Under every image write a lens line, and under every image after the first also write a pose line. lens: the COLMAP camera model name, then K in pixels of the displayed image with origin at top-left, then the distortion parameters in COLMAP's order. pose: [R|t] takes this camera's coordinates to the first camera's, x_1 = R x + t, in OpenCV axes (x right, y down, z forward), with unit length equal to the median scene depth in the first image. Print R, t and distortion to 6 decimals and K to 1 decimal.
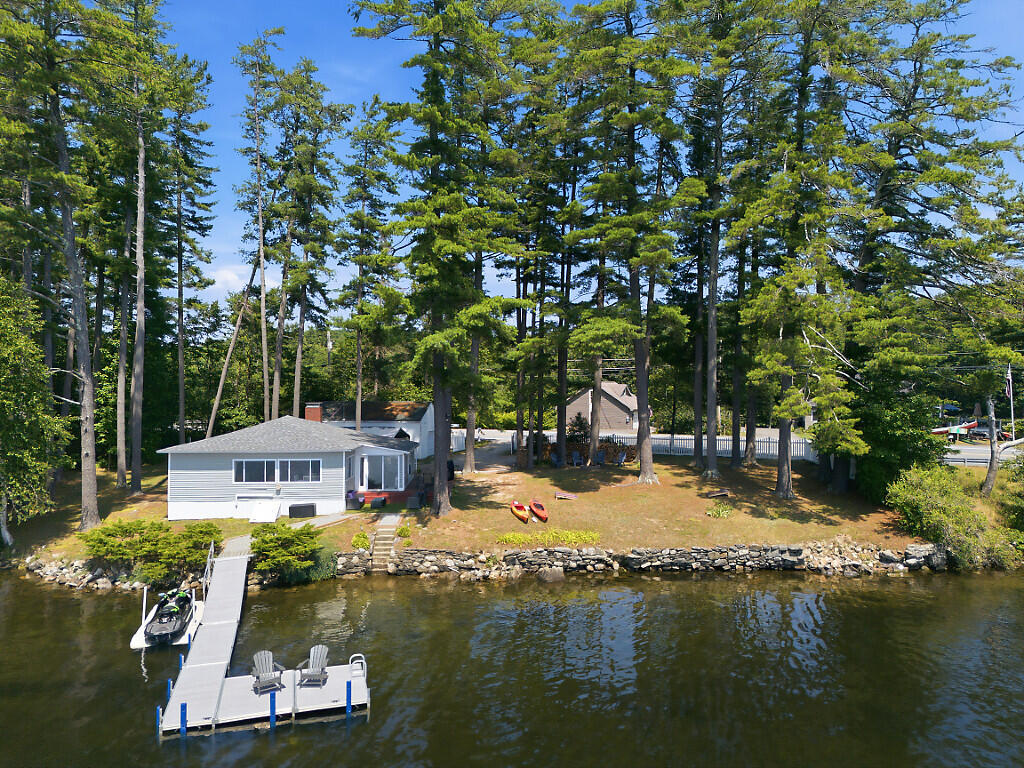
lens RADIAL K [[718.5, 0, 519.0], [0, 718.5, 379.3], [0, 0, 1]] dist [0.076780, -0.069426]
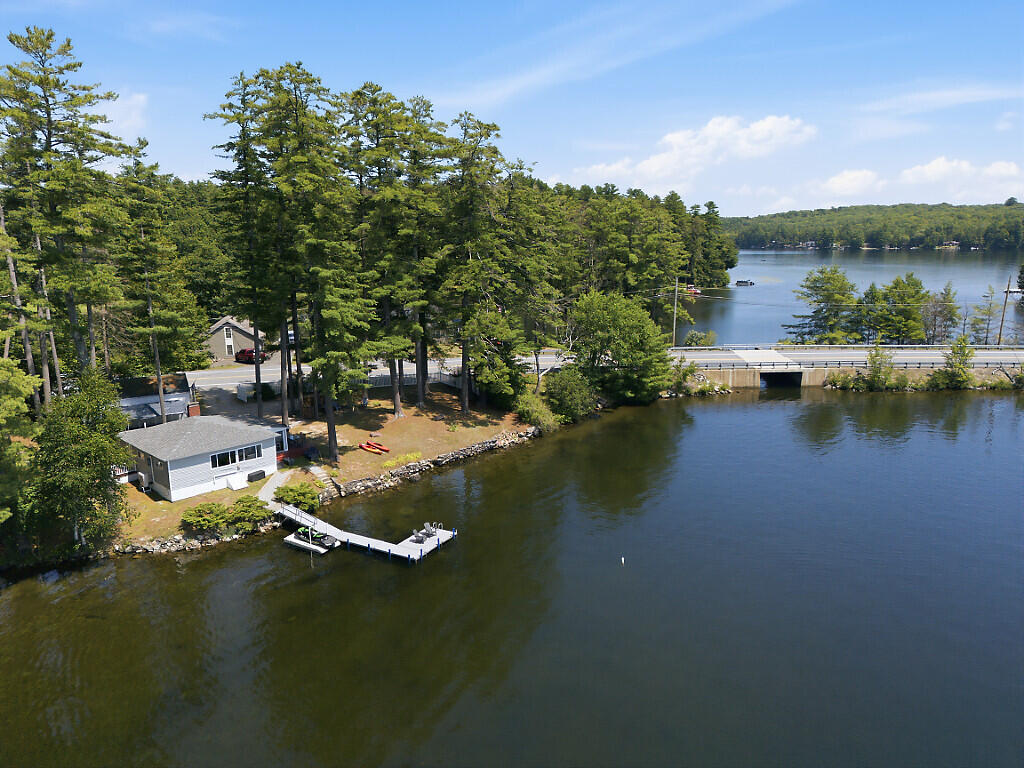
lens RADIAL K [[718.5, 0, 519.0], [0, 718.5, 379.3], [0, 0, 1]] dist [0.076780, -0.069426]
pose [[0.723165, -0.142027, 0.675915, -1.001674], [0.000578, 0.978753, 0.205042, -0.393147], [-0.690675, -0.147888, 0.707882, -0.582556]]
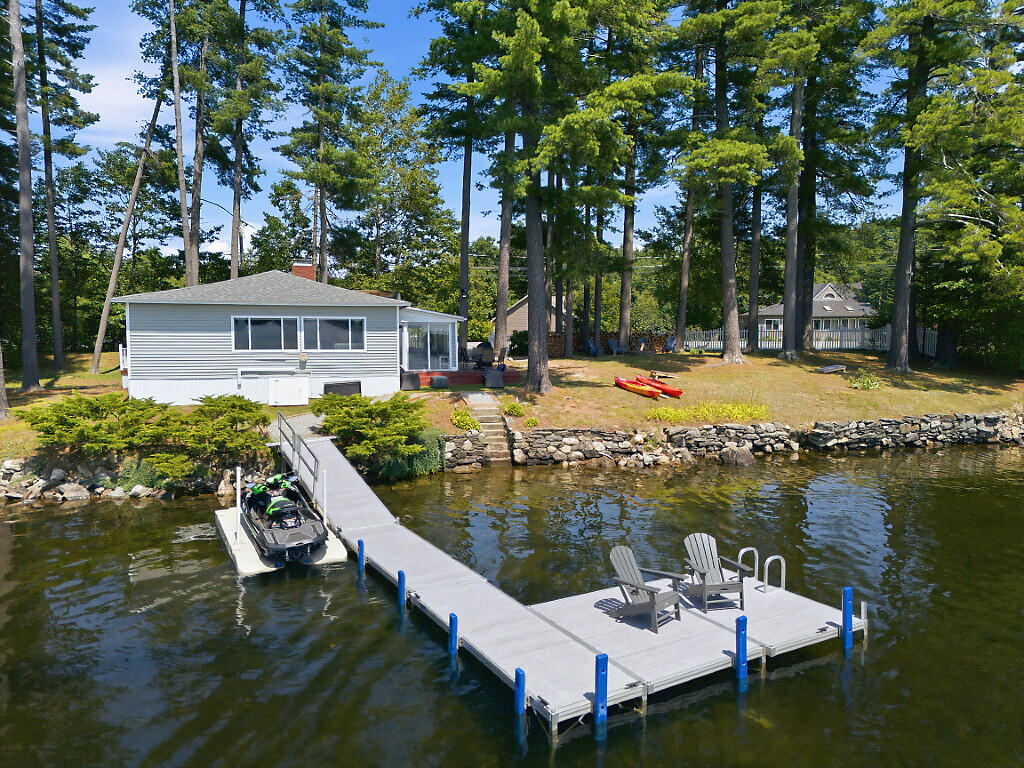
lens RADIAL K [[718.5, 0, 519.0], [0, 718.5, 379.3], [0, 0, 1]] dist [0.076780, -0.069426]
pose [[0.975748, -0.014245, 0.218433, -0.298626], [-0.001632, 0.997379, 0.072335, 0.126239], [-0.218891, -0.070938, 0.973167, 0.306139]]
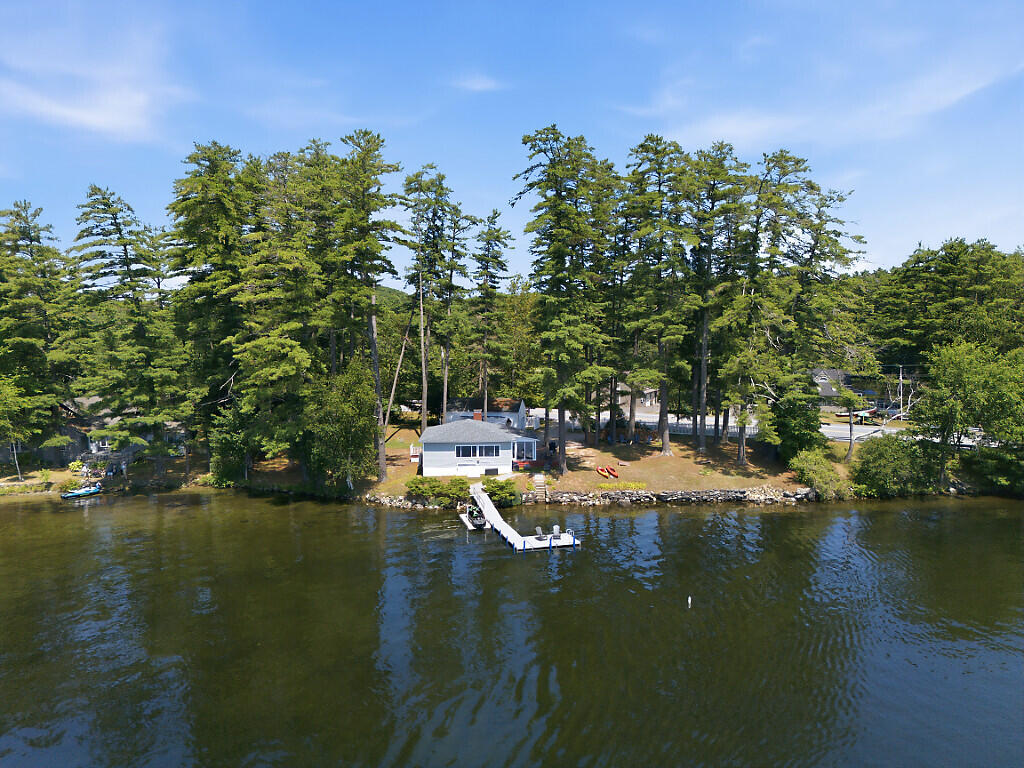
lens RADIAL K [[718.5, 0, 519.0], [0, 718.5, 379.3], [0, 0, 1]] dist [0.076780, -0.069426]
pose [[0.999950, -0.001036, 0.009929, -0.255536], [0.000304, 0.997297, 0.073470, -0.218930], [-0.009978, -0.073463, 0.997248, -0.956291]]
